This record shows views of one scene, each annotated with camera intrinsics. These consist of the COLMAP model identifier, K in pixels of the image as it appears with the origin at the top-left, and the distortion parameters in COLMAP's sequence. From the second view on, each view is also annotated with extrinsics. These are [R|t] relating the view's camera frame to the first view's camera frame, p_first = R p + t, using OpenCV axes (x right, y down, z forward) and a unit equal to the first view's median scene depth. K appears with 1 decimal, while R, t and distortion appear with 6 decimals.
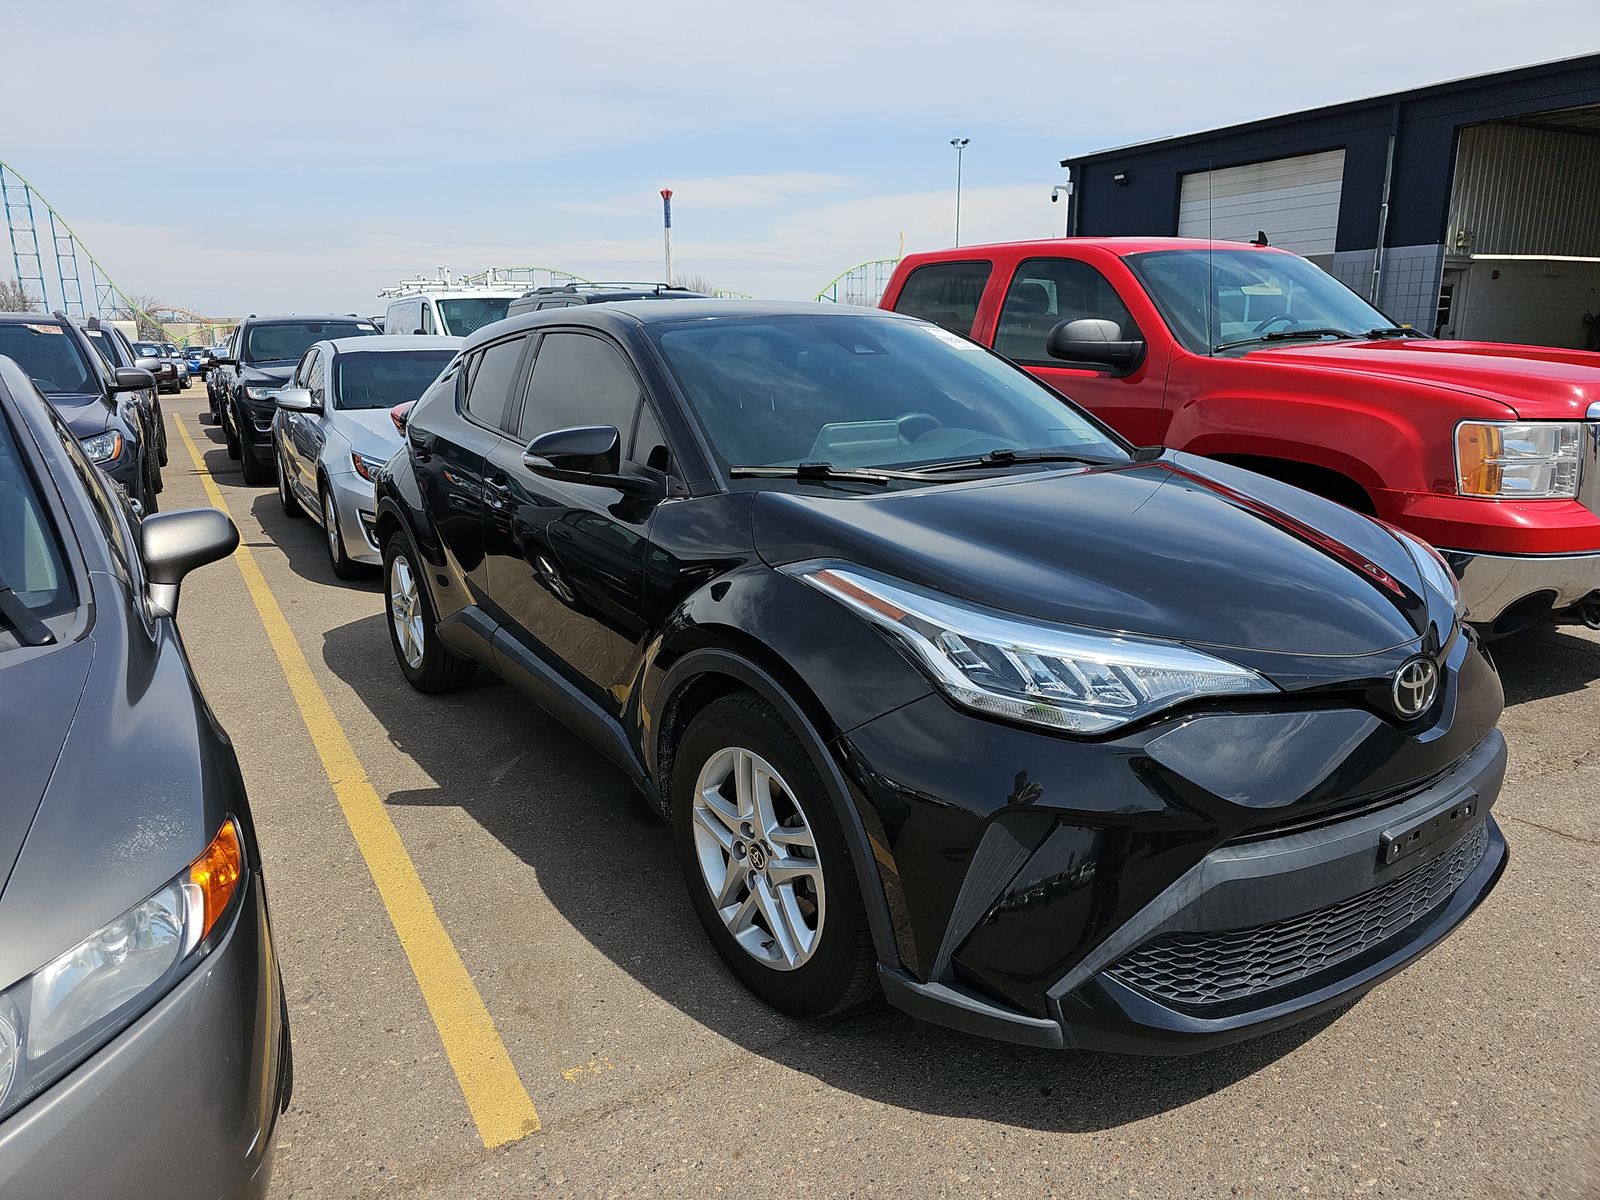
lens RADIAL K [[1097.9, 0, 800.0], [0, 1097.9, 600.0], [0, 0, 1]] dist [0.050090, -0.045656]
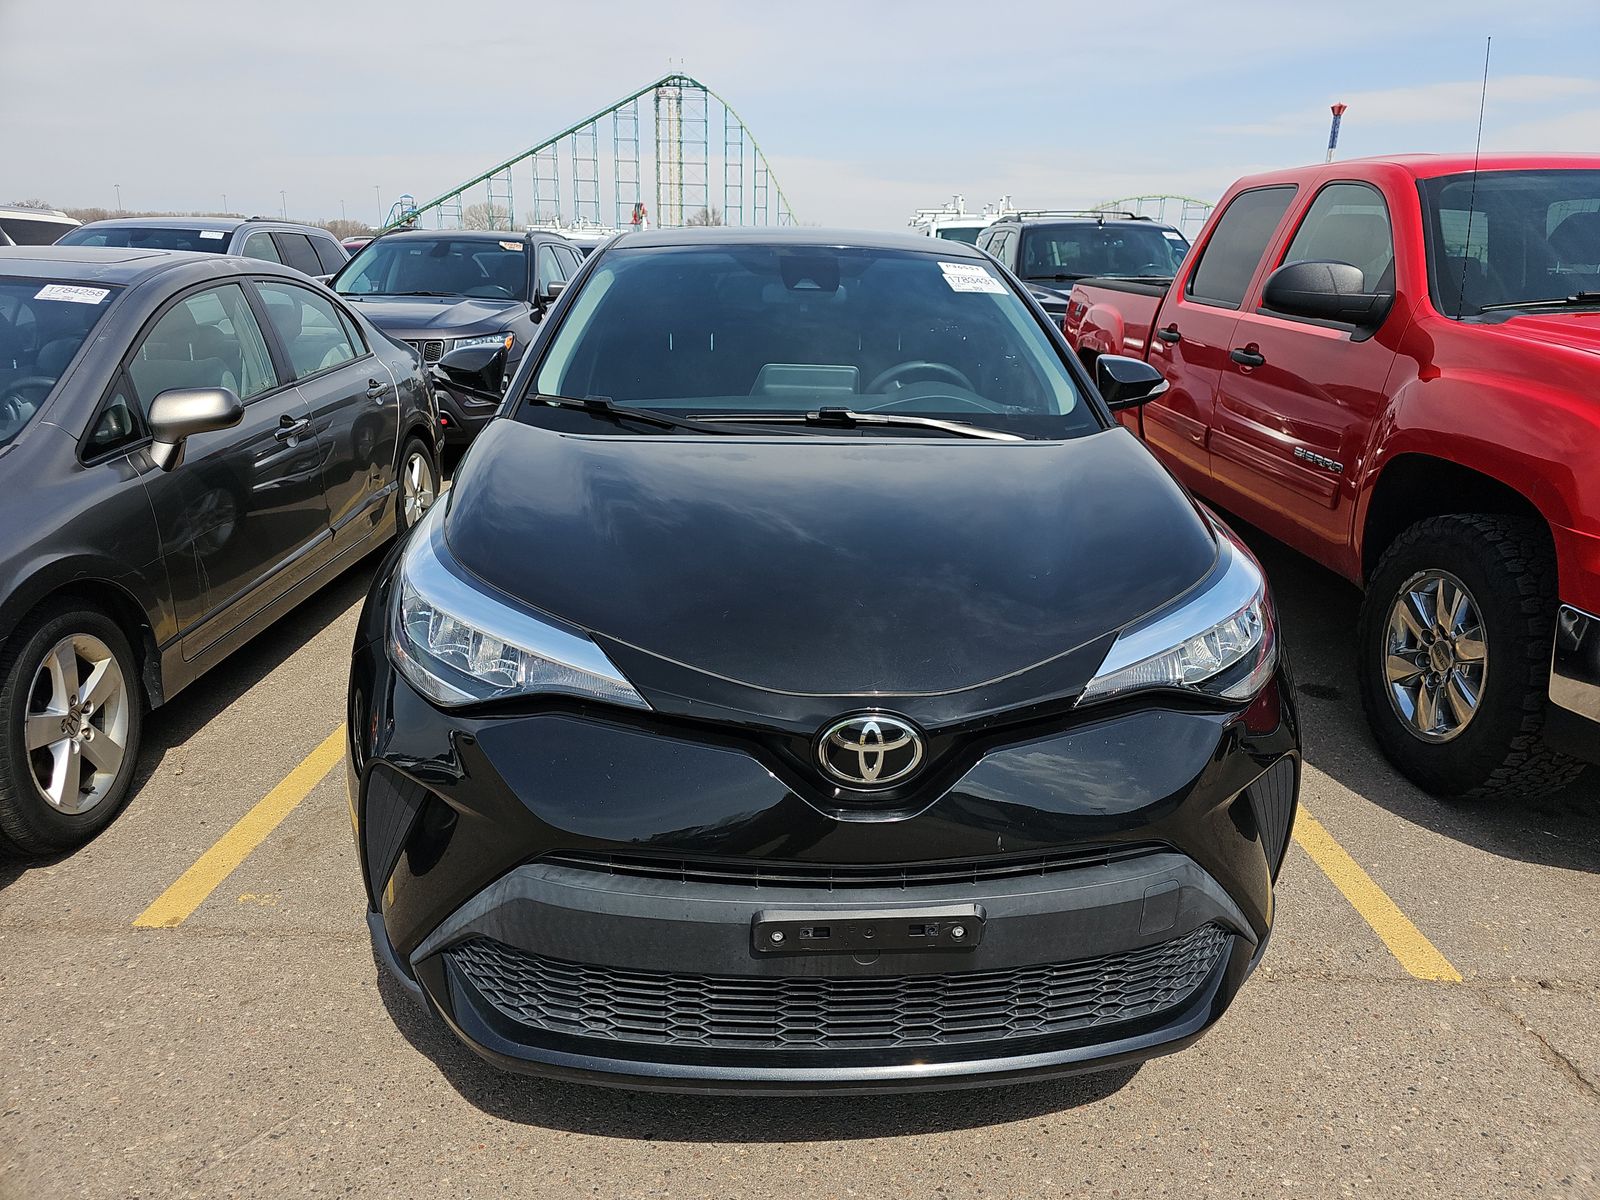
lens RADIAL K [[1083.9, 0, 800.0], [0, 1083.9, 600.0], [0, 0, 1]] dist [0.039497, -0.031665]
pose [[0.858340, 0.182947, -0.479357, 0.857693], [-0.152858, 0.983026, 0.101465, -0.094749], [0.489783, -0.013818, 0.871735, 0.314317]]
